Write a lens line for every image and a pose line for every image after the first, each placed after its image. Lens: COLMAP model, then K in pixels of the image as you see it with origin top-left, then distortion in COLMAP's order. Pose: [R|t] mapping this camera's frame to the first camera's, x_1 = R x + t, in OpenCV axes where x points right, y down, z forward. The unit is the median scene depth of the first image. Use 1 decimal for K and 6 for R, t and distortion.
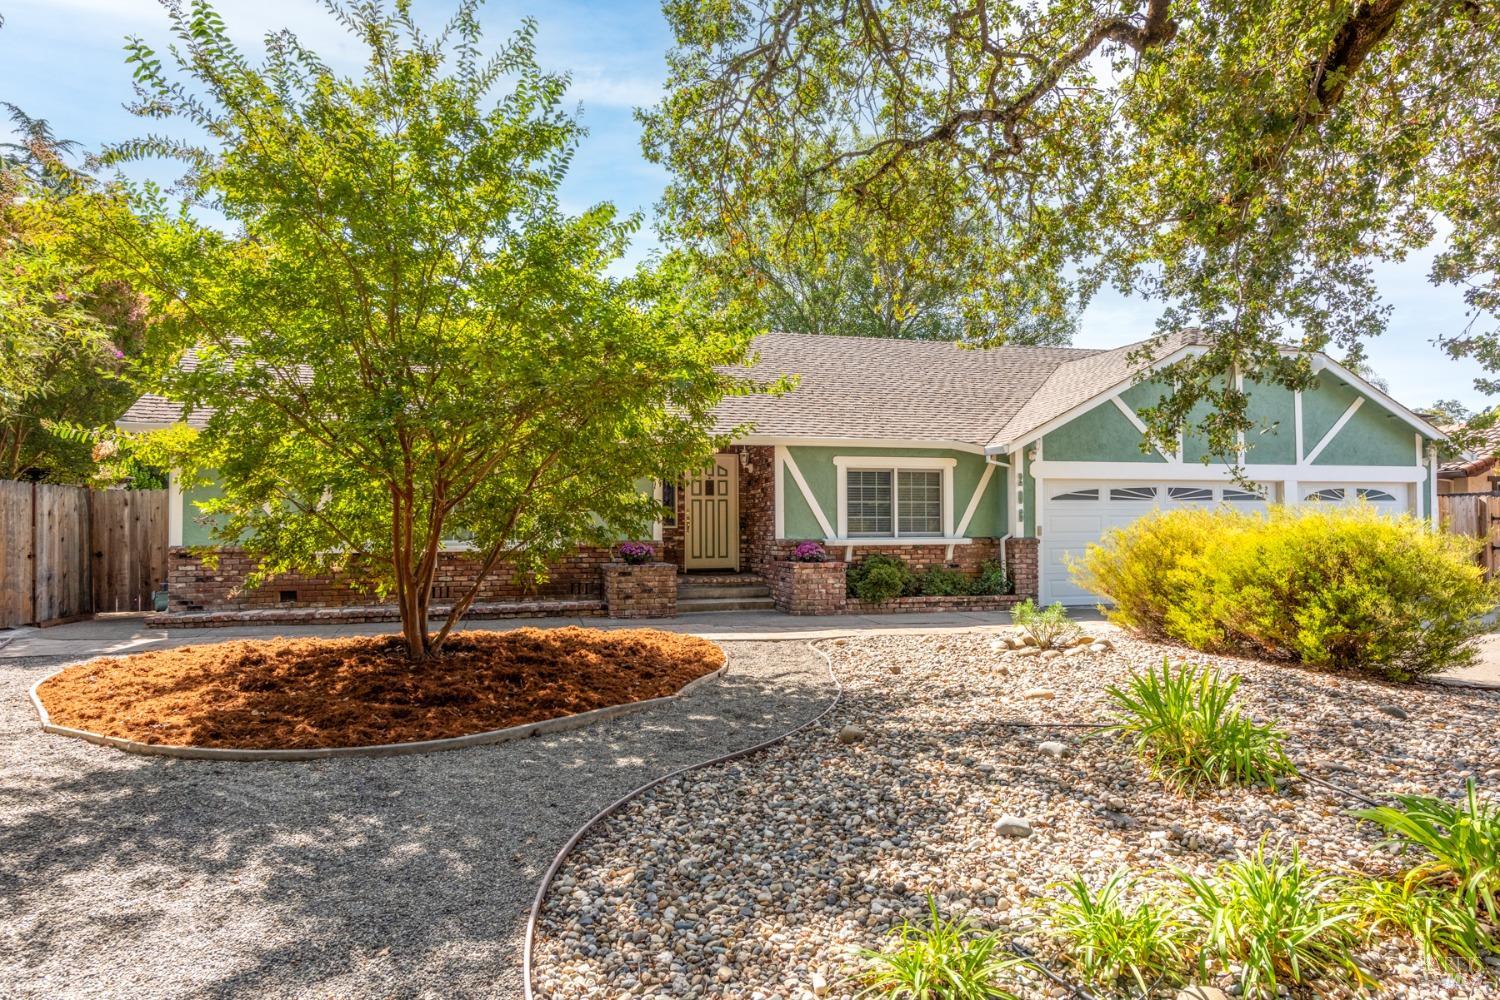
lens RADIAL K [[943.3, 0, 747.1], [0, 943.3, 497.2], [0, 0, 1]] dist [0.031363, -0.009697]
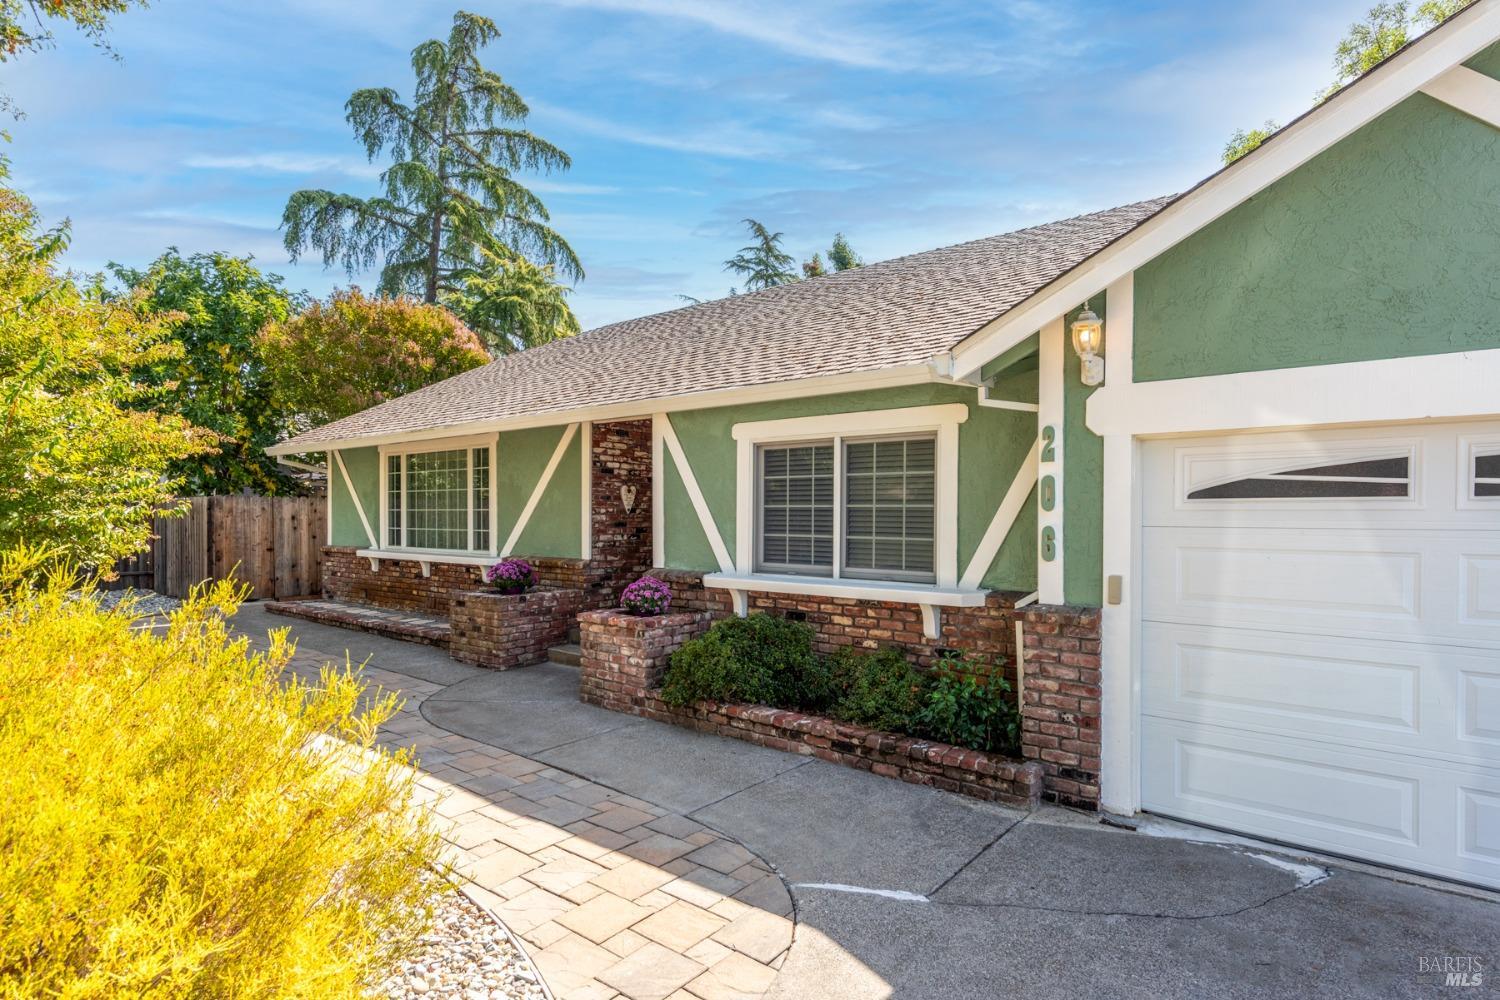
lens RADIAL K [[809.0, 0, 750.1], [0, 809.0, 513.1], [0, 0, 1]] dist [0.031877, -0.005214]
pose [[0.567620, 0.005787, -0.823270, 0.477940], [0.013344, 0.999779, 0.016228, 0.001247], [0.823182, -0.020197, 0.567418, 0.727543]]
